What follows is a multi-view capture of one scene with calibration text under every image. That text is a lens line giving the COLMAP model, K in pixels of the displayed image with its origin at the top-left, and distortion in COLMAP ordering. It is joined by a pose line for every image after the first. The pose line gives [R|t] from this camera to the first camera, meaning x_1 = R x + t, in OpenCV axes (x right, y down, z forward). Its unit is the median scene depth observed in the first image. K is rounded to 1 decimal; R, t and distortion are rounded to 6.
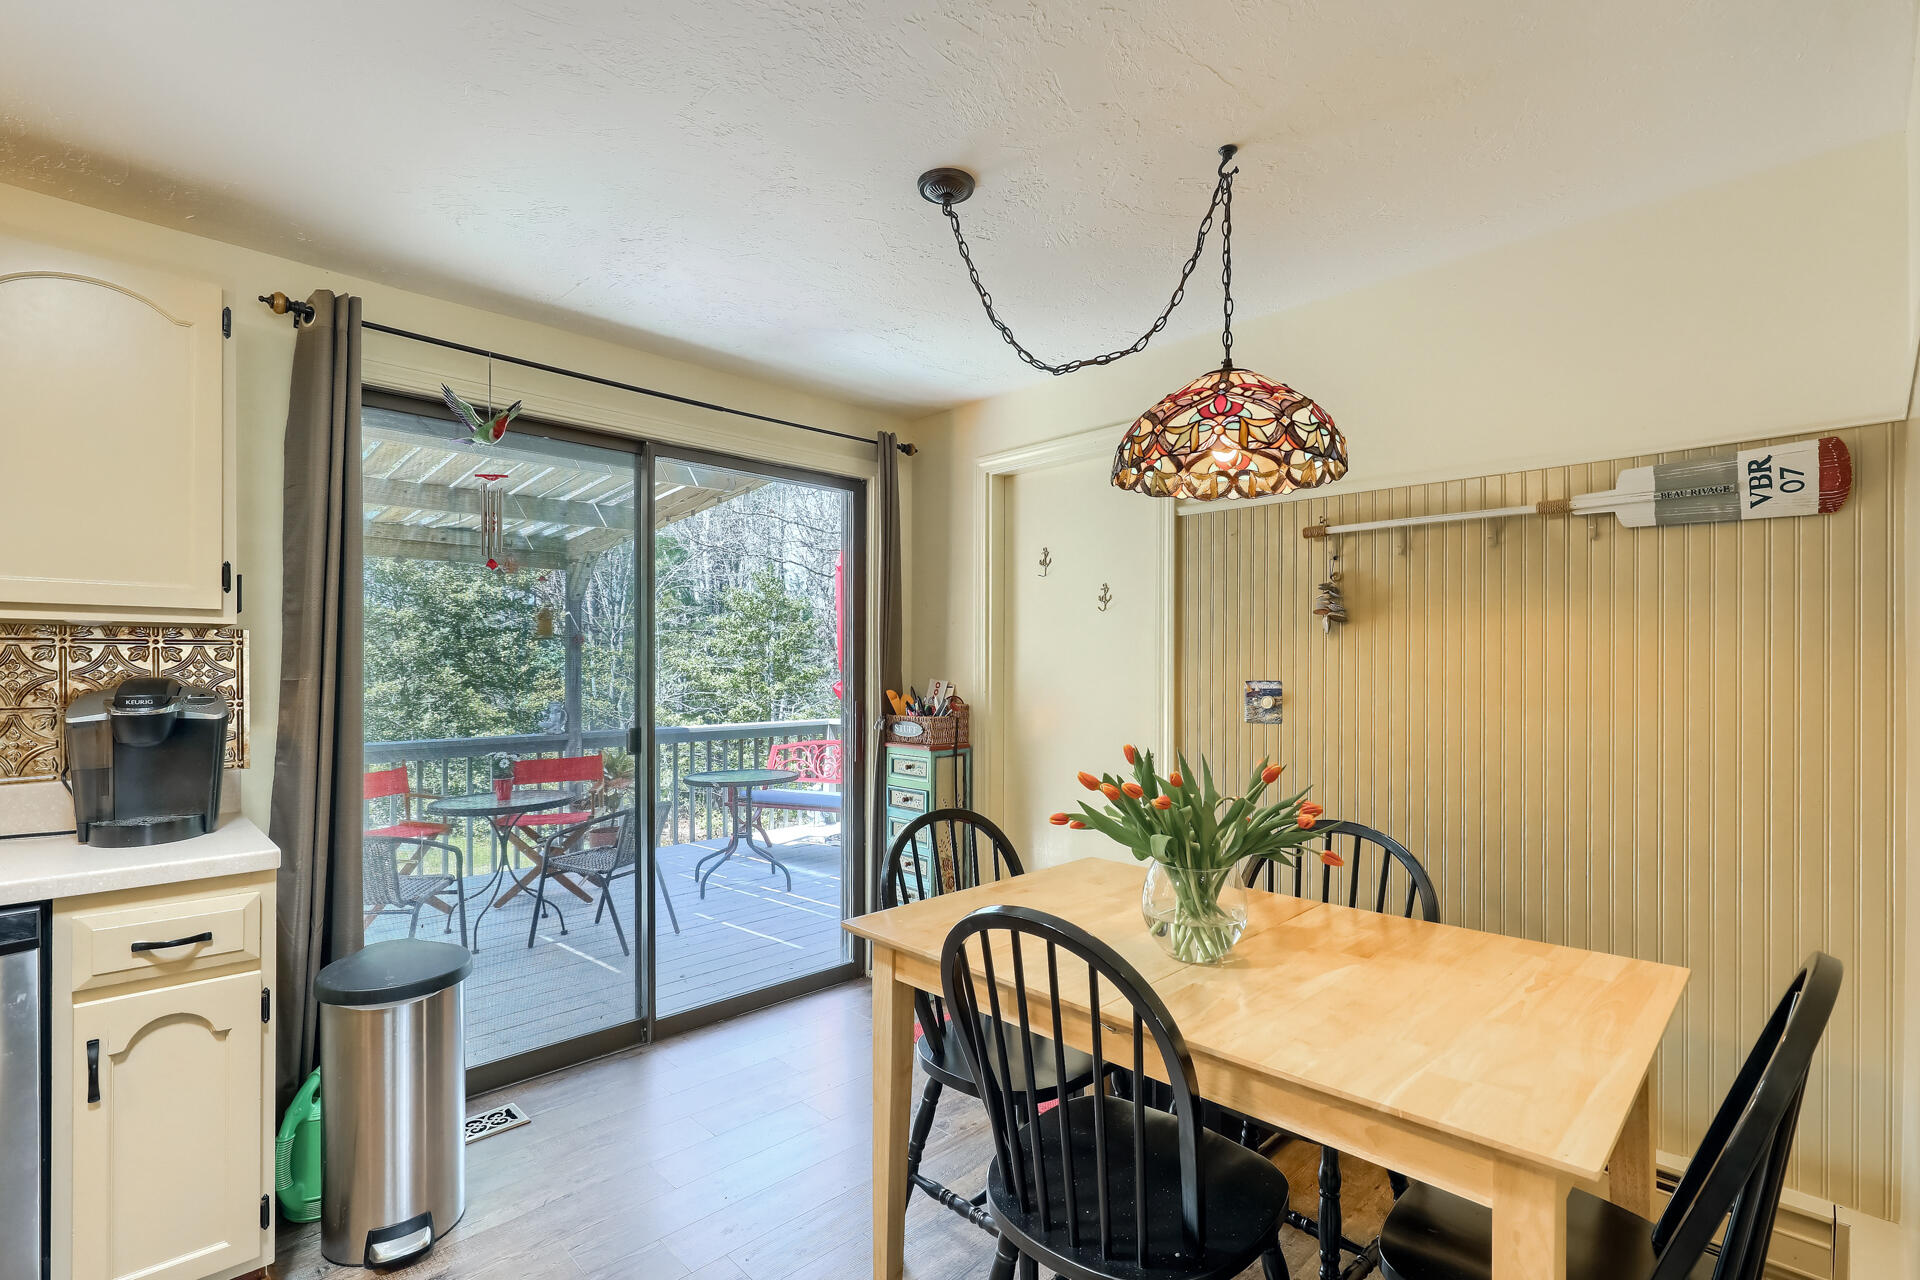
lens RADIAL K [[877.6, 0, 969.0], [0, 877.6, 666.4], [0, 0, 1]] dist [0.000275, -0.000185]
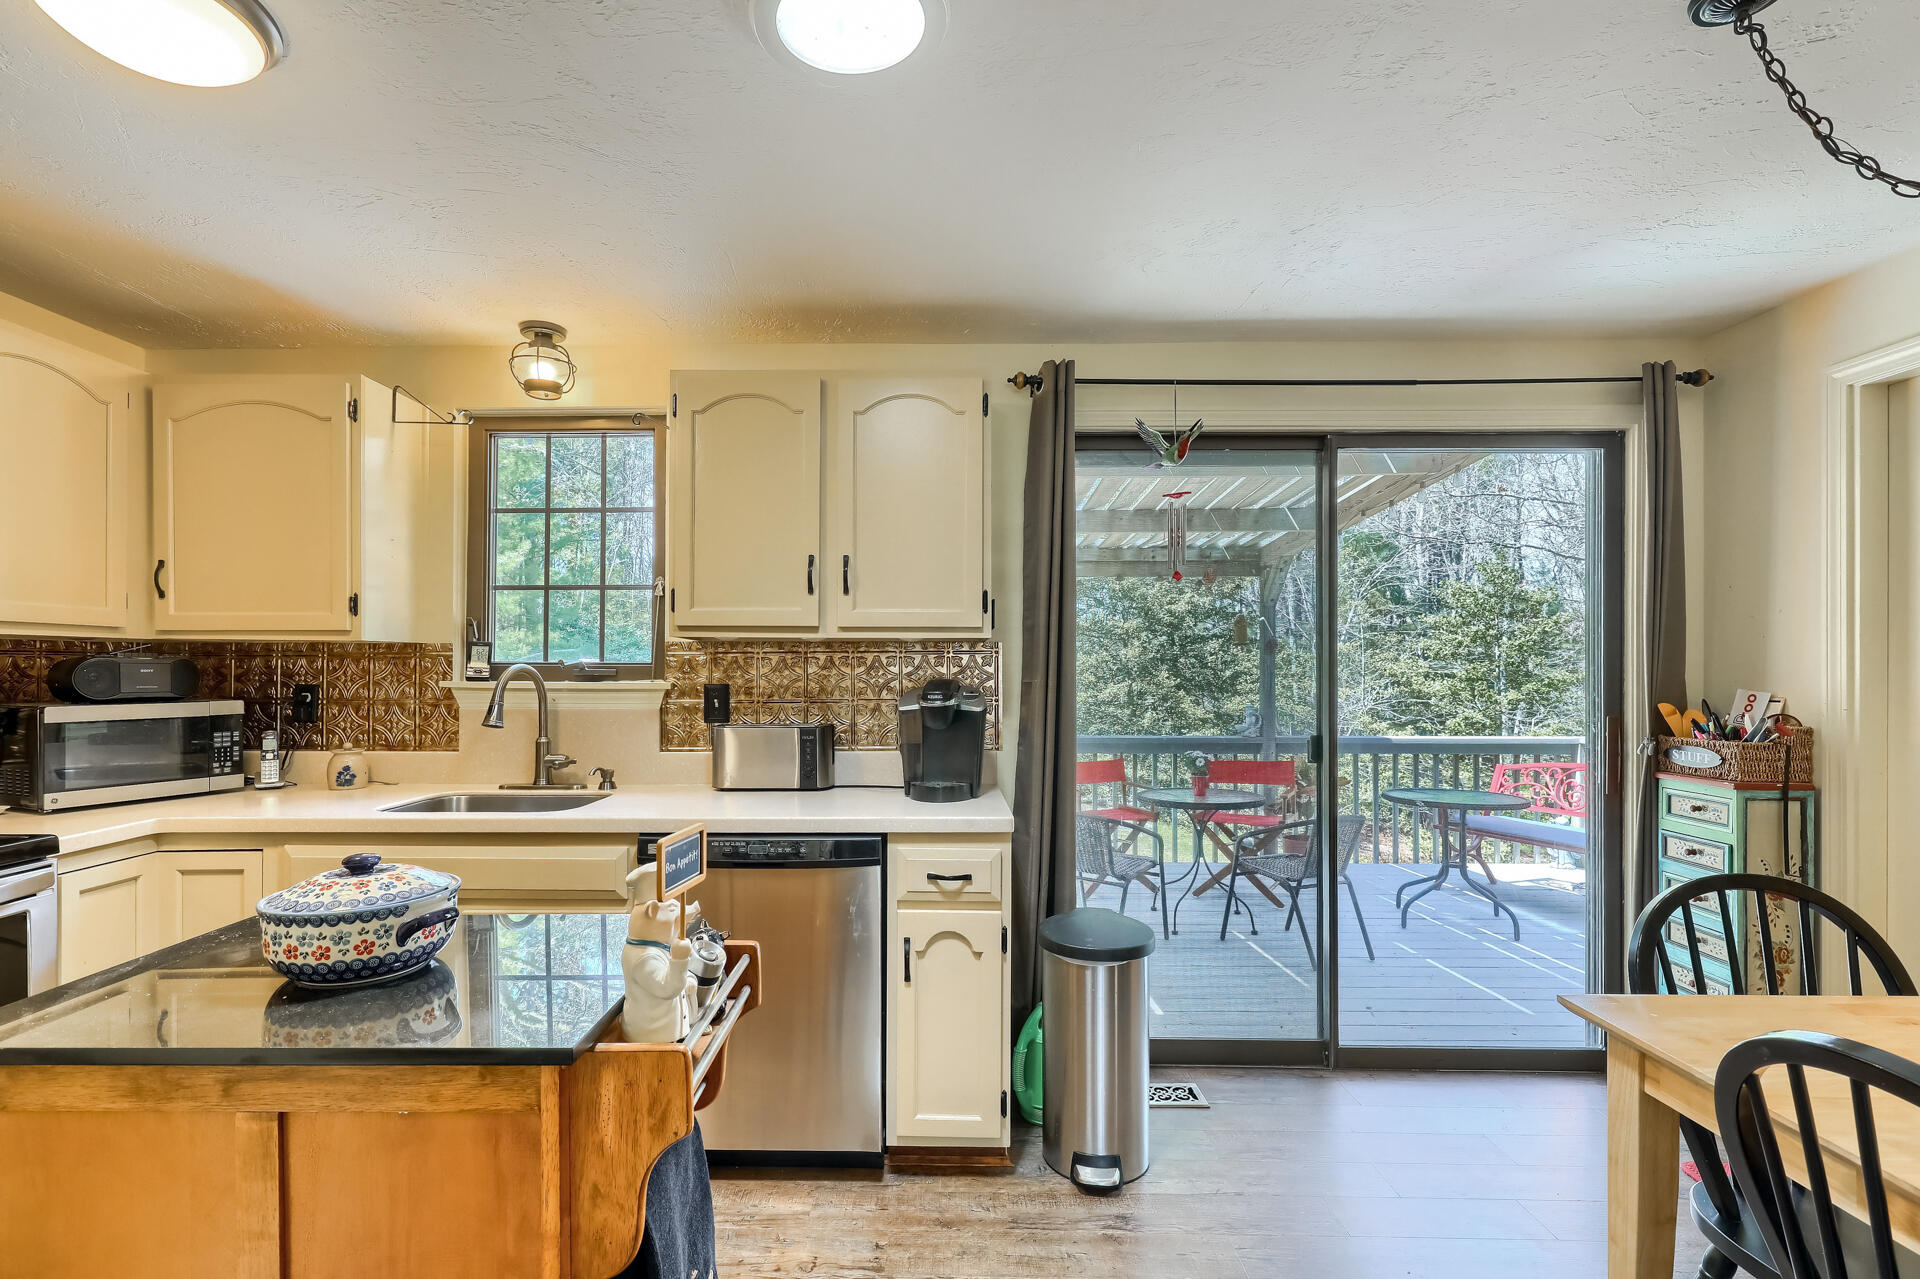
lens RADIAL K [[882.3, 0, 924.3], [0, 882.3, 667.6], [0, 0, 1]] dist [-0.000359, -0.000184]
pose [[0.692725, -0.001312, -0.721200, 0.023007], [-0.001546, 0.999993, -0.003304, -0.000218], [0.721200, 0.003404, 0.692719, 0.027440]]
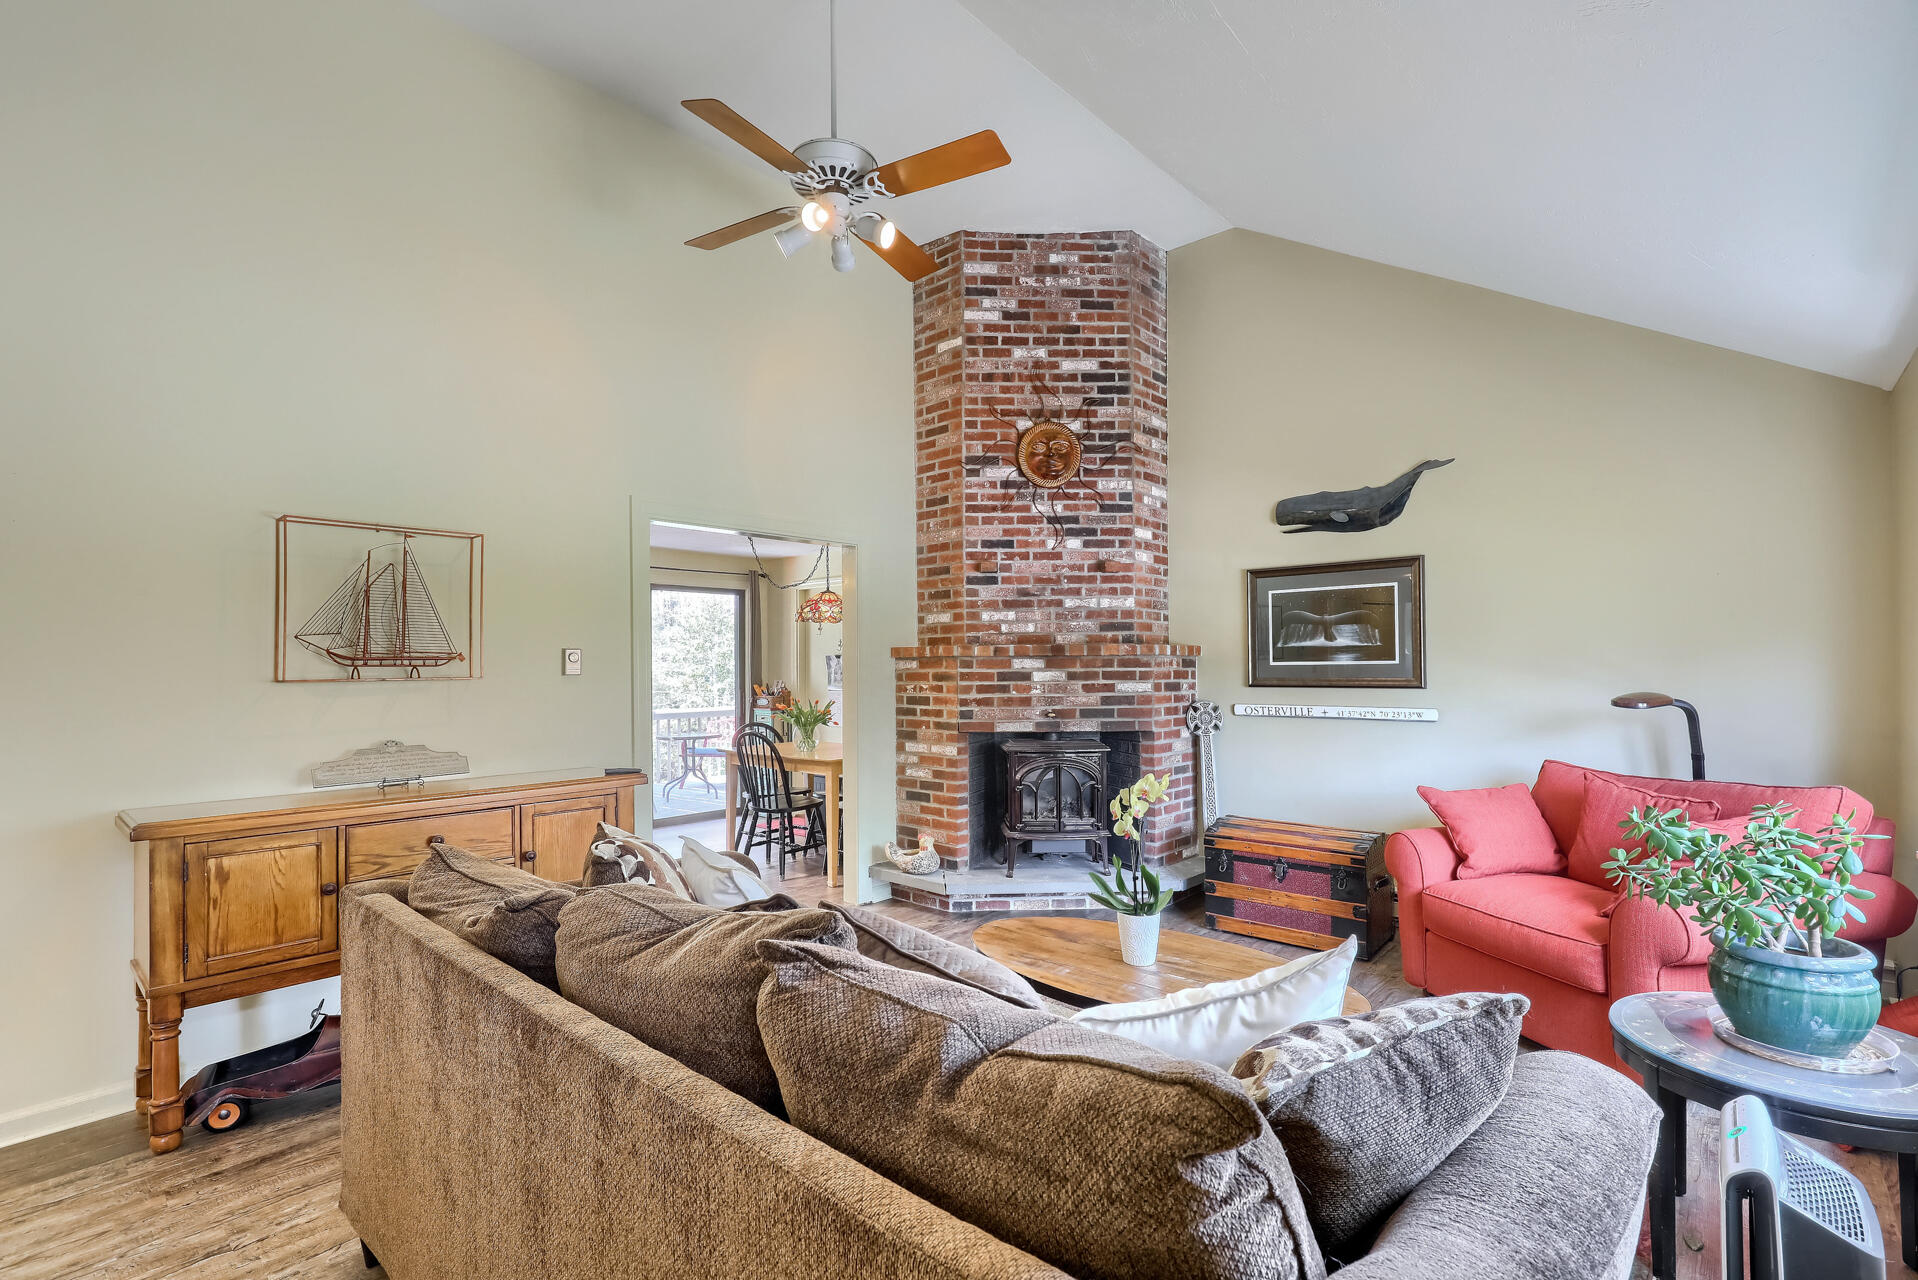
lens RADIAL K [[861.5, 0, 963.9], [0, 861.5, 653.3], [0, 0, 1]] dist [0.000216, -0.000050]
pose [[0.998573, -0.008927, 0.052652, 0.477429], [0.009678, 0.999855, -0.014033, -0.023872], [-0.052519, 0.014523, 0.998514, -1.787912]]
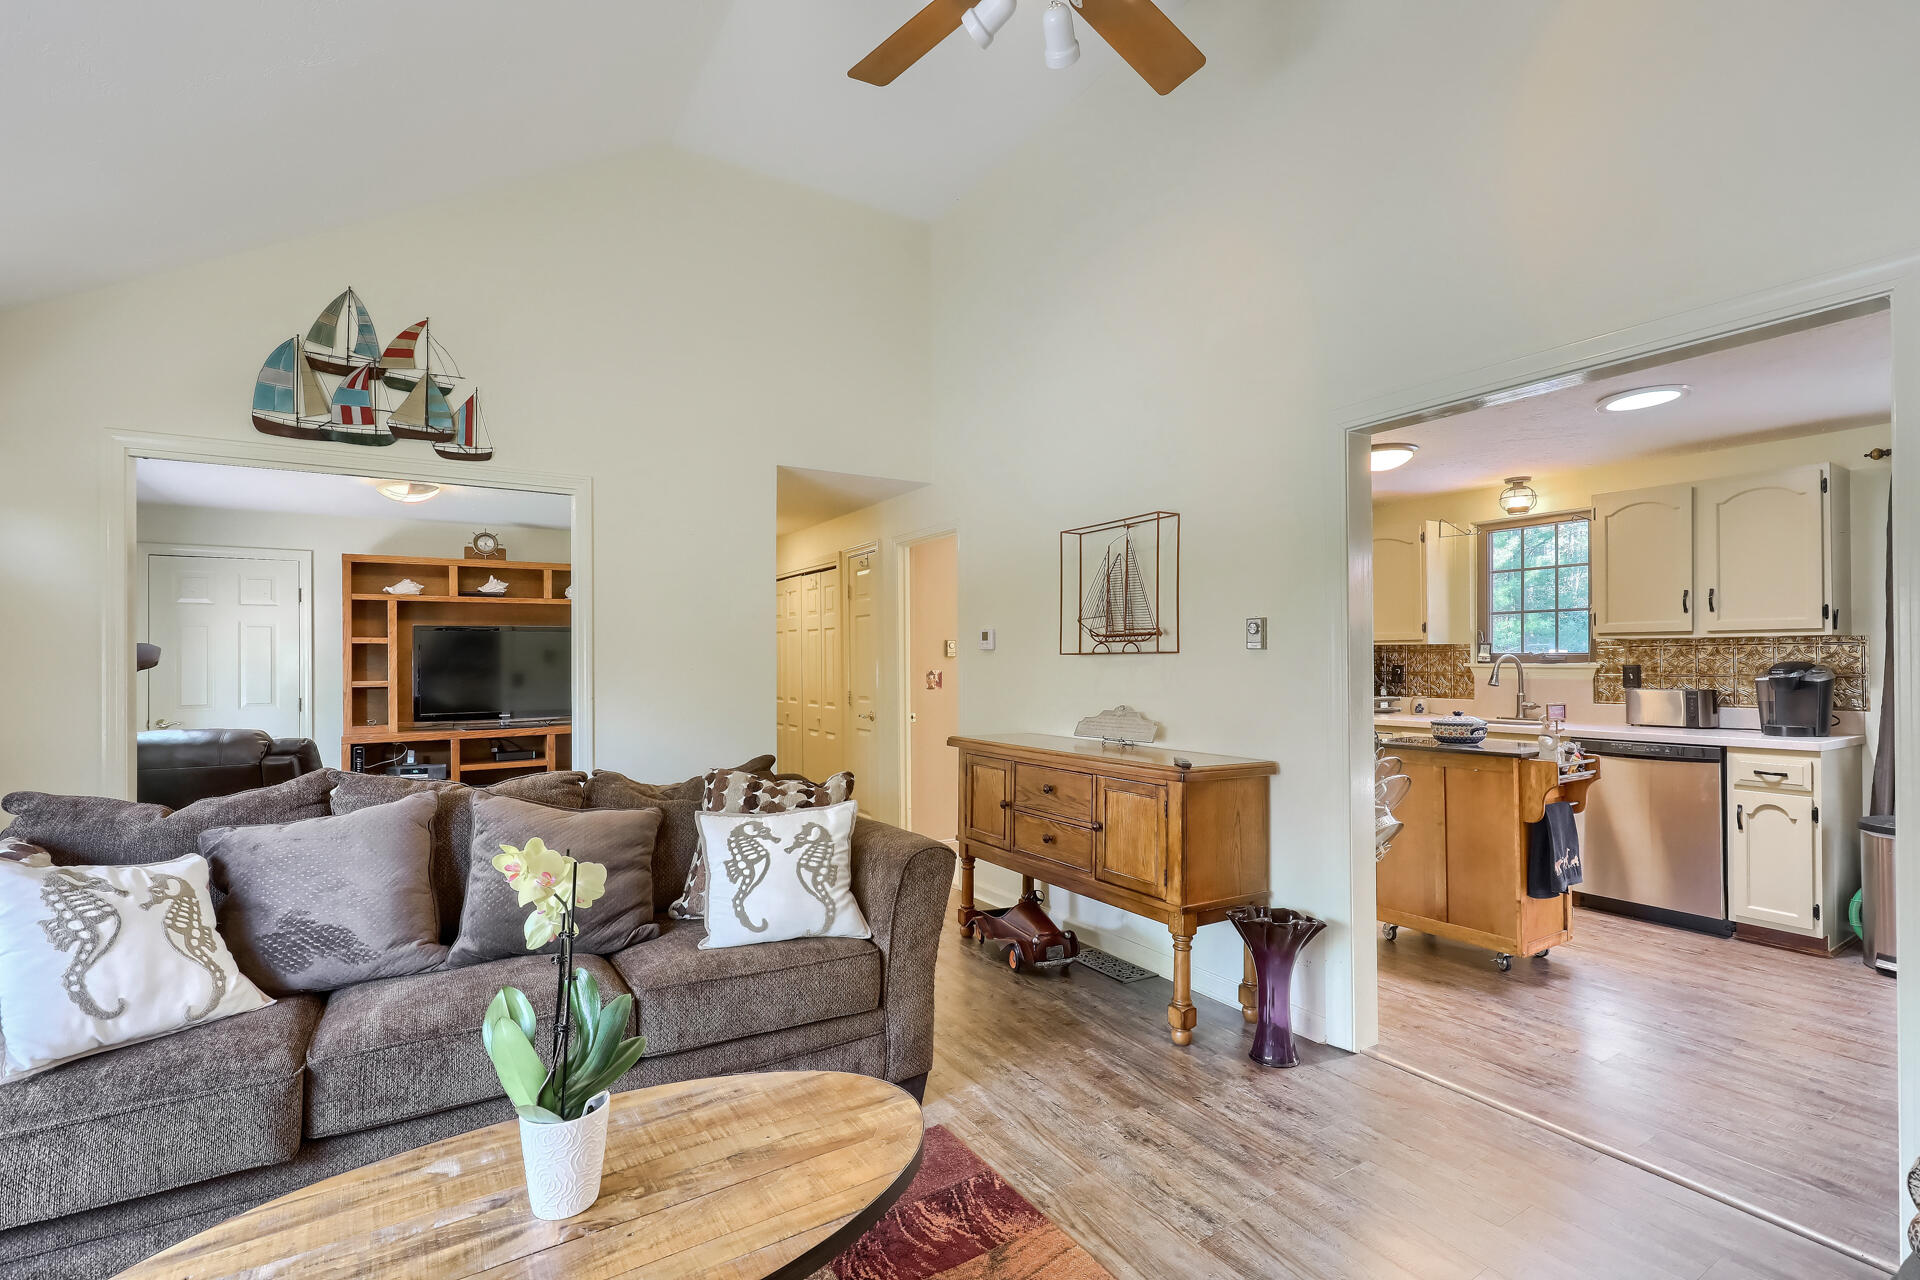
lens RADIAL K [[862.4, 0, 964.9], [0, 862.4, 653.3], [0, 0, 1]] dist [0.000216, -0.000050]
pose [[-0.226516, -0.006376, -0.973987, 1.214311], [0.005412, 0.999955, -0.007804, -0.001128], [0.973992, -0.007039, -0.226472, -0.381181]]
